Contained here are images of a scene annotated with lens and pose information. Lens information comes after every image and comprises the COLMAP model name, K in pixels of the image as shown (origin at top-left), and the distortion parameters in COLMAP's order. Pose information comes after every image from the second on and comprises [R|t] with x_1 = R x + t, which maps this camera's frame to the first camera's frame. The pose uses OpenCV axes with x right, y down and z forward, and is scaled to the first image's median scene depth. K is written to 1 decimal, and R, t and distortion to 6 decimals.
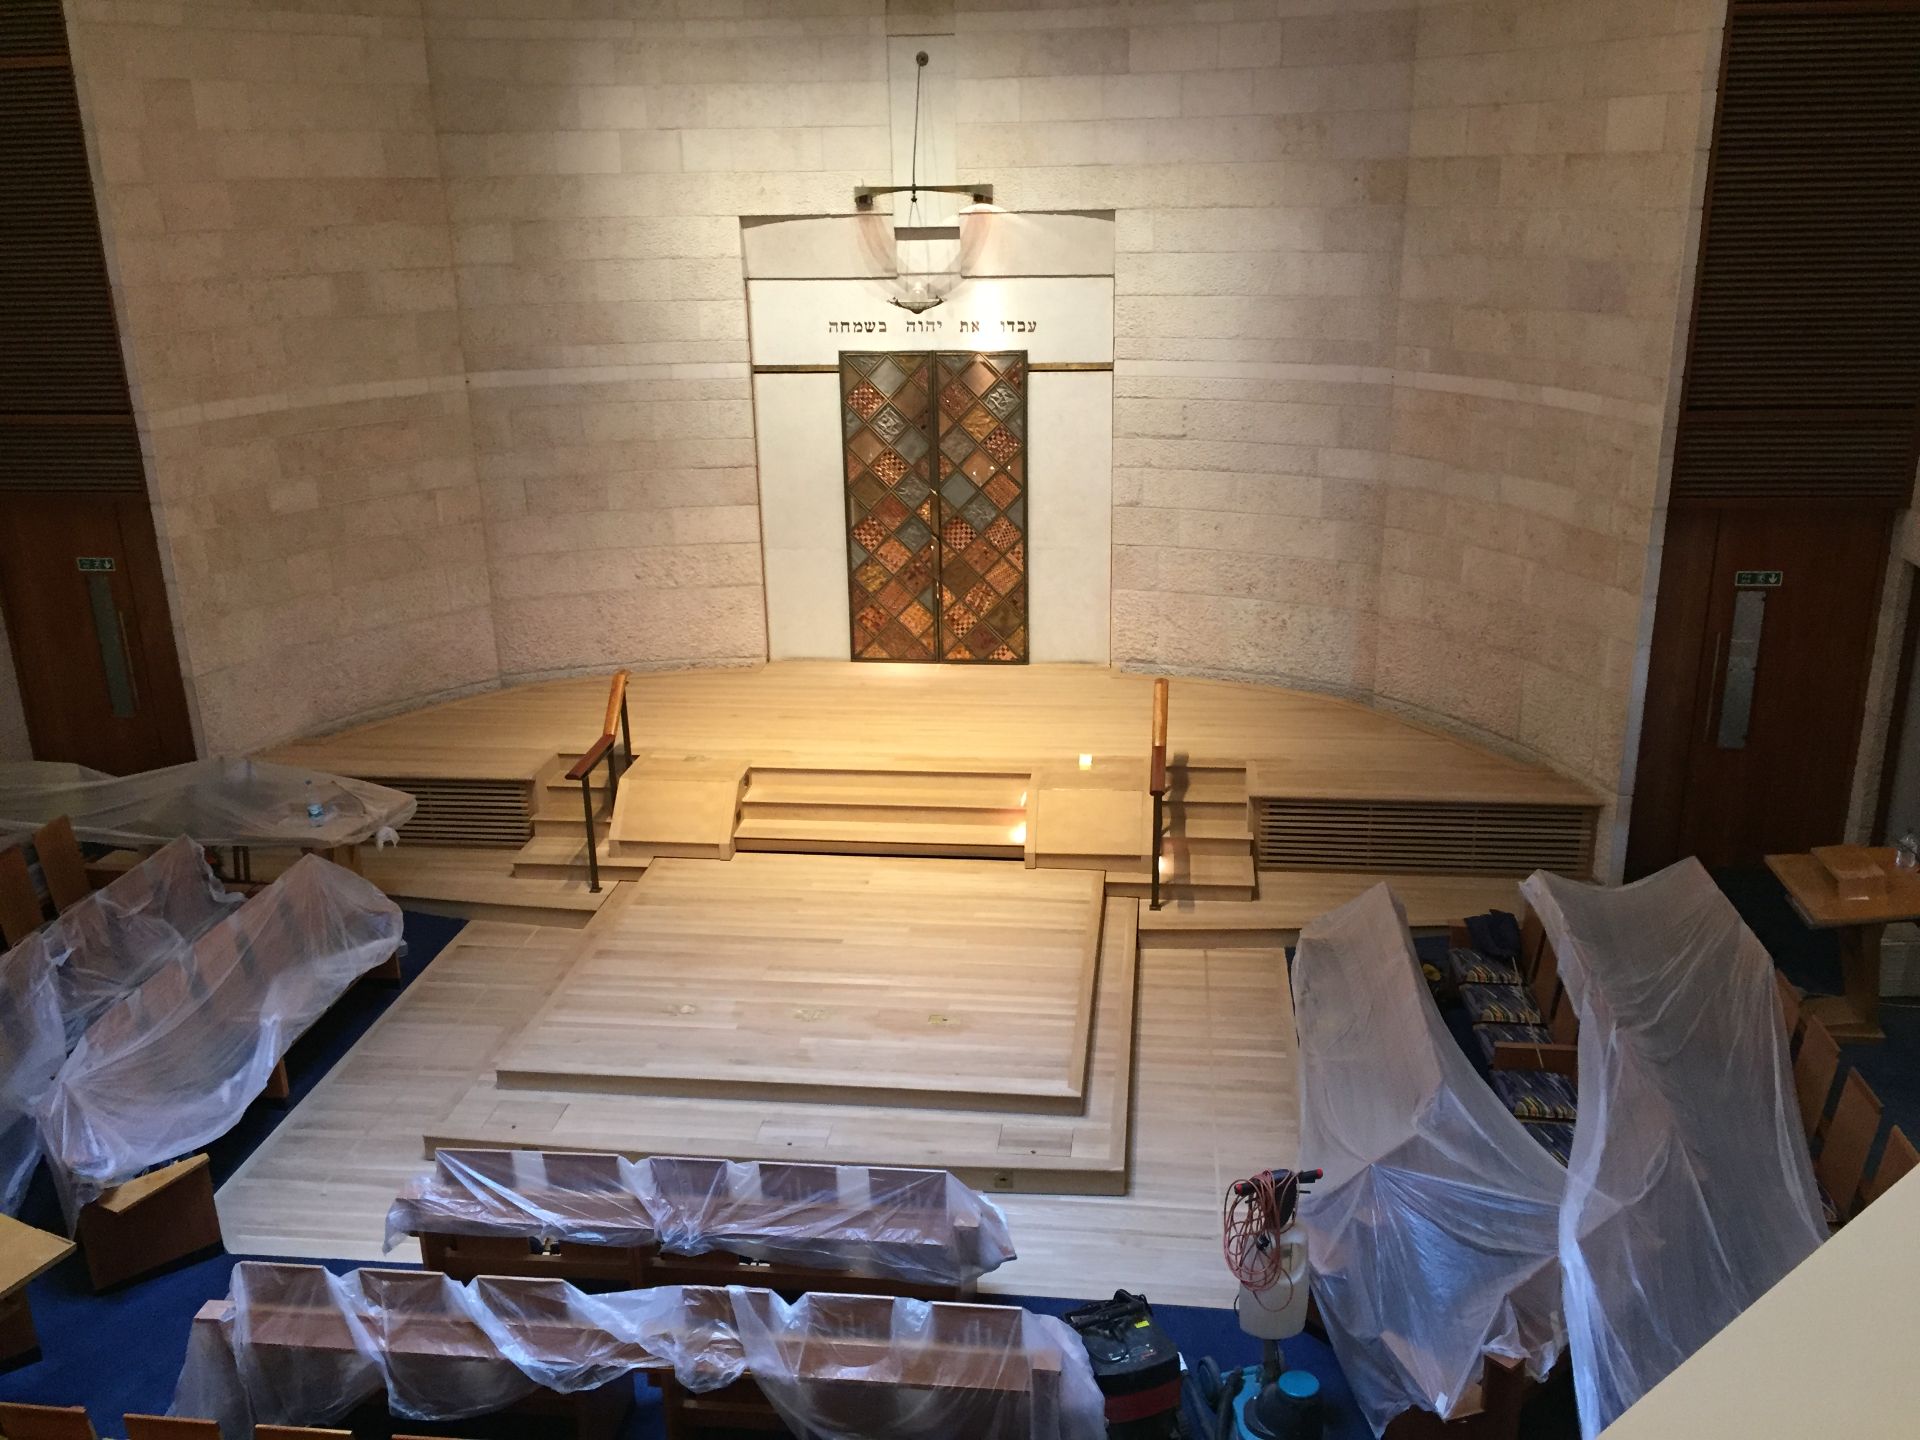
lens RADIAL K [[1643.1, 0, 960.0], [0, 1643.1, 720.0], [0, 0, 1]] dist [0.094945, -0.143809]
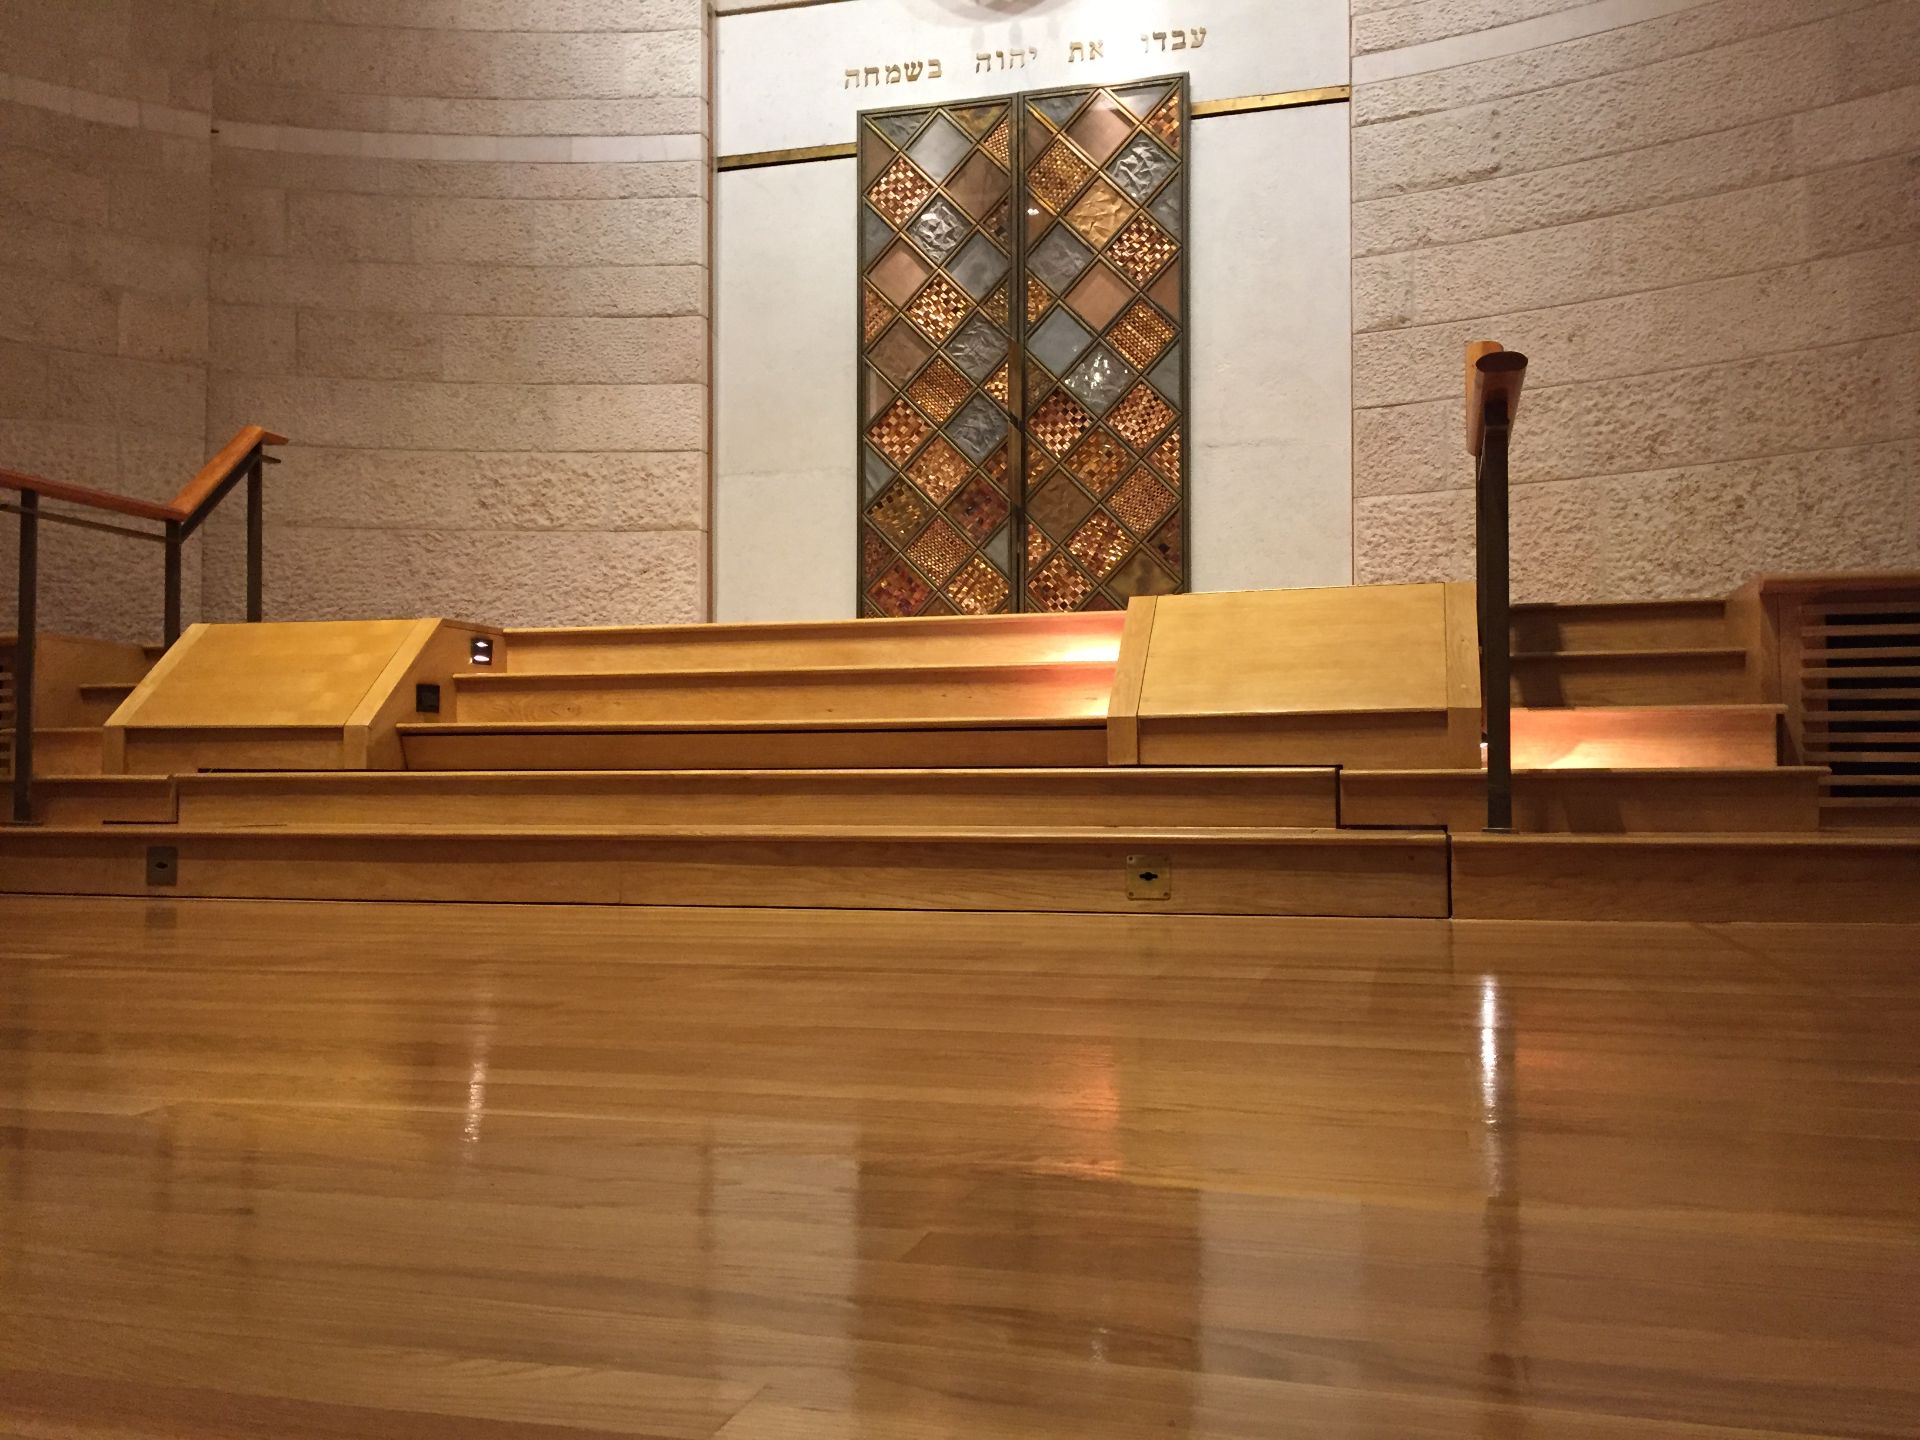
lens RADIAL K [[1643.1, 0, 960.0], [0, 1643.1, 720.0], [0, 0, 1]] dist [0.094945, -0.143809]
pose [[0.988475, 0.011820, -0.150924, 0.050486], [-0.063564, 0.937217, -0.342906, 0.167275], [0.137396, 0.348547, 0.927166, 0.542049]]
